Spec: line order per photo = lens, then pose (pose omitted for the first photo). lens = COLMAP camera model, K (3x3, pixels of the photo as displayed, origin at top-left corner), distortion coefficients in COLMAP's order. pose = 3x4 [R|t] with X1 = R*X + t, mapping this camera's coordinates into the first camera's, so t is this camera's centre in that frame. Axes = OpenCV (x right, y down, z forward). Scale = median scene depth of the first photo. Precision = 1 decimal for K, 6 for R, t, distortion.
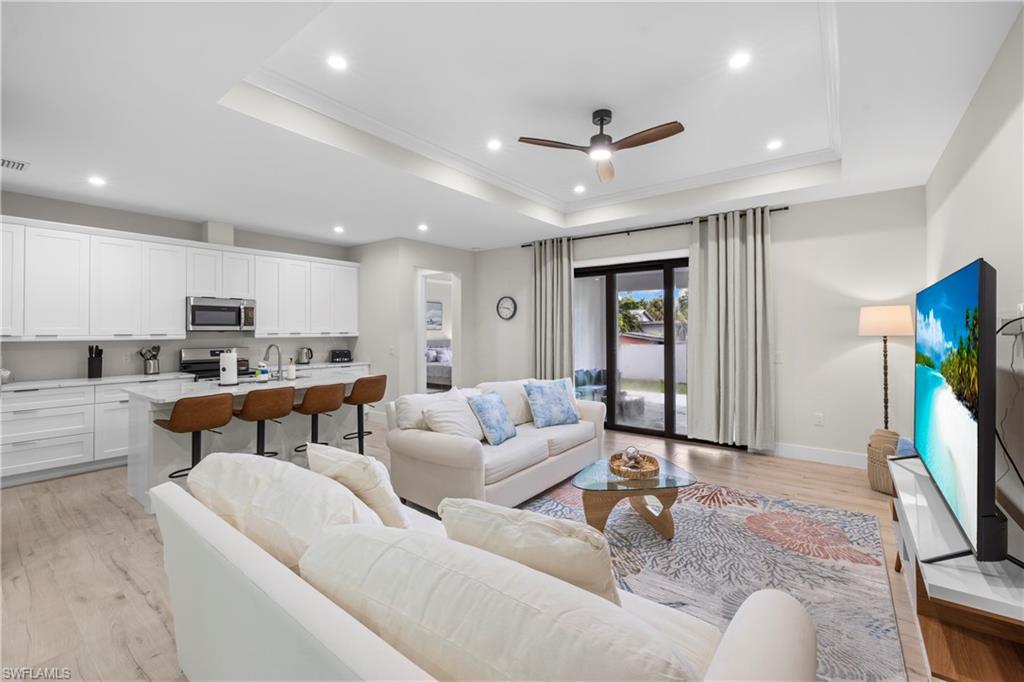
lens RADIAL K [[433.9, 0, 513.0], [0, 433.9, 332.4], [0, 0, 1]] dist [-0.001086, -0.000072]
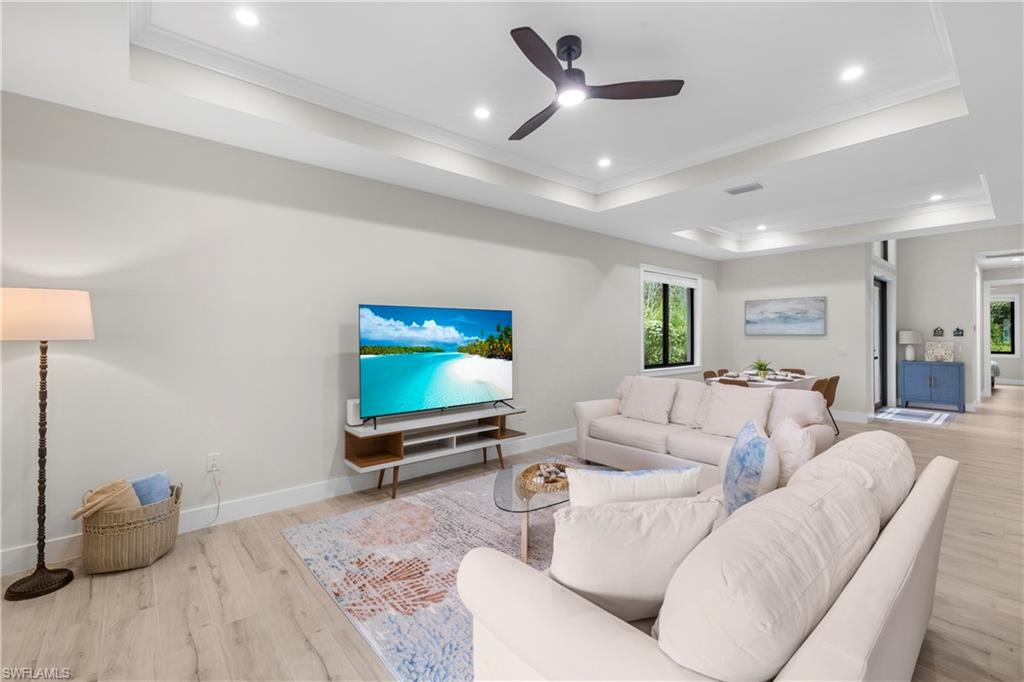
lens RADIAL K [[431.4, 0, 511.7], [0, 431.4, 332.0], [0, 0, 1]] dist [-0.000751, 0.000035]
pose [[-0.977880, 0.007232, 0.209042, 0.095560], [0.006715, 0.999972, -0.003182, 0.002015], [-0.209060, -0.001708, -0.977901, 1.123327]]
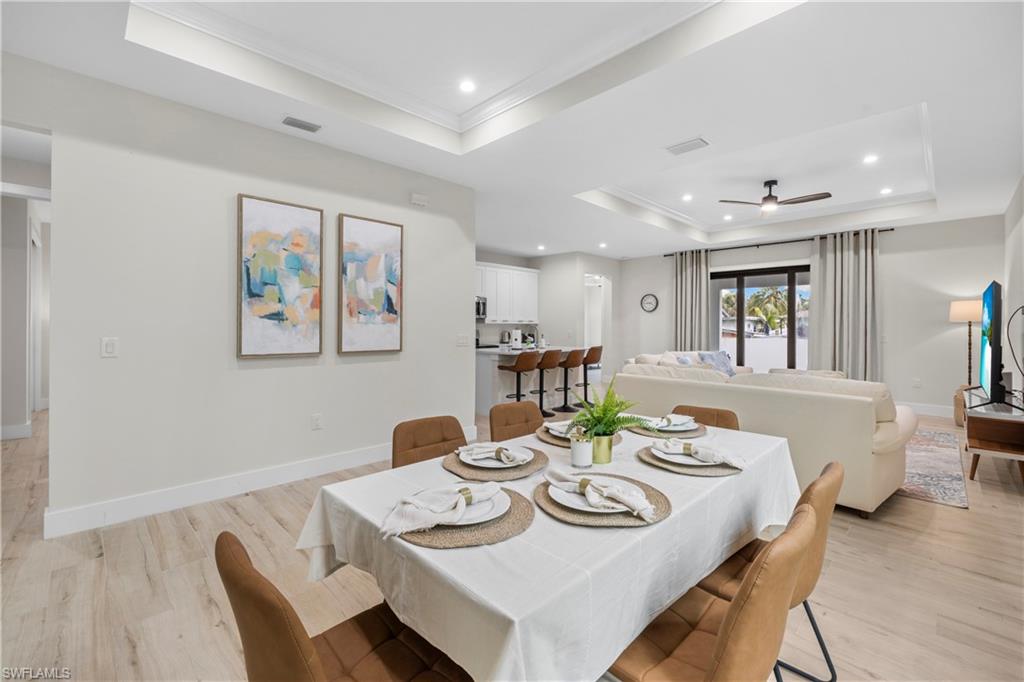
lens RADIAL K [[431.4, 0, 511.7], [0, 431.4, 332.0], [0, 0, 1]] dist [-0.000751, 0.000035]
pose [[0.990527, 0.008228, -0.137070, -0.340681], [-0.007026, 0.999933, 0.009252, 0.030819], [0.137137, -0.008201, 0.990518, -0.473996]]
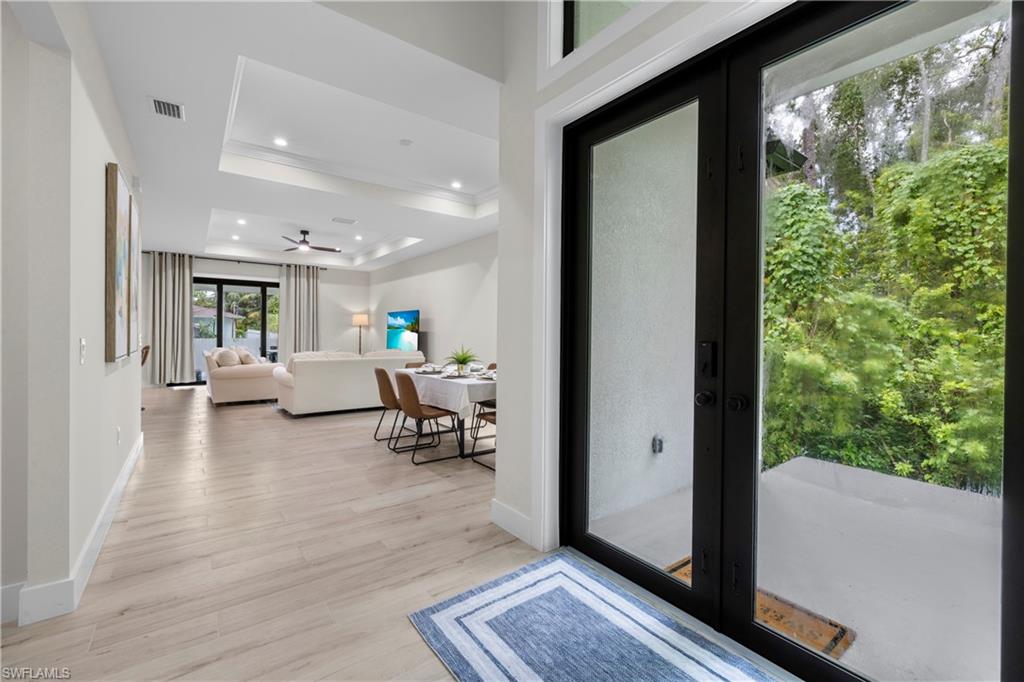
lens RADIAL K [[431.4, 0, 511.7], [0, 431.4, 332.0], [0, 0, 1]] dist [-0.000751, 0.000035]
pose [[0.274815, 0.003908, 0.961489, -1.168541], [-0.005510, 0.999982, -0.002489, 0.041147], [-0.961481, -0.004613, 0.274831, -0.512269]]
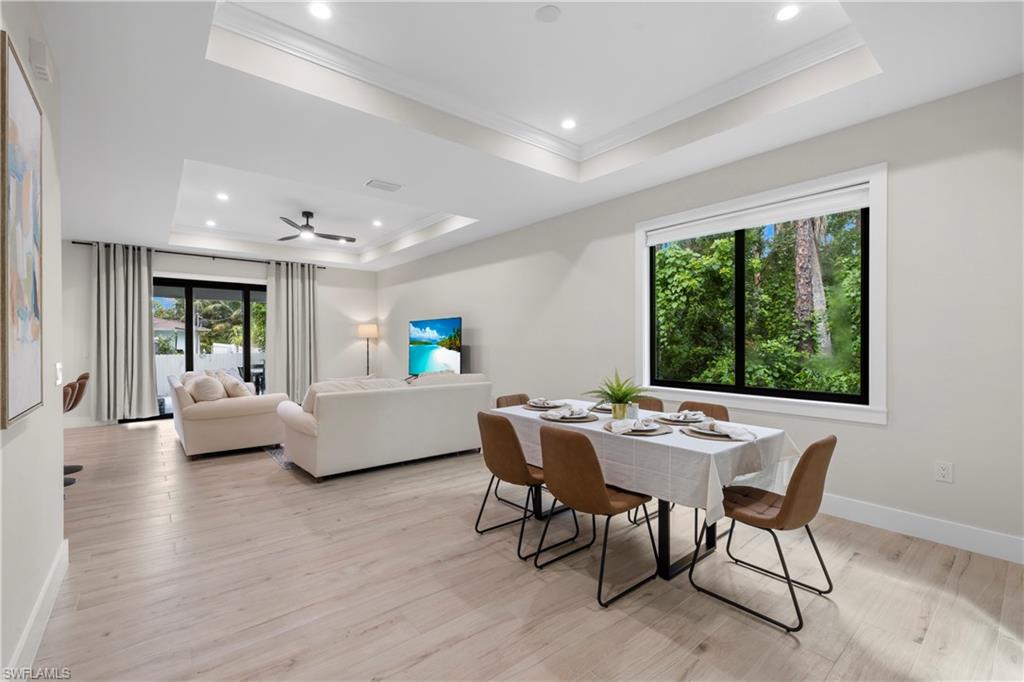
lens RADIAL K [[439.9, 0, 506.9], [0, 439.9, 341.3], [0, 0, 1]] dist [-0.000968, 0.000410]
pose [[0.231828, 0.001121, 0.972756, -0.899963], [0.007357, 0.999969, -0.002906, 0.029412], [-0.972729, 0.007831, 0.231812, -0.152090]]
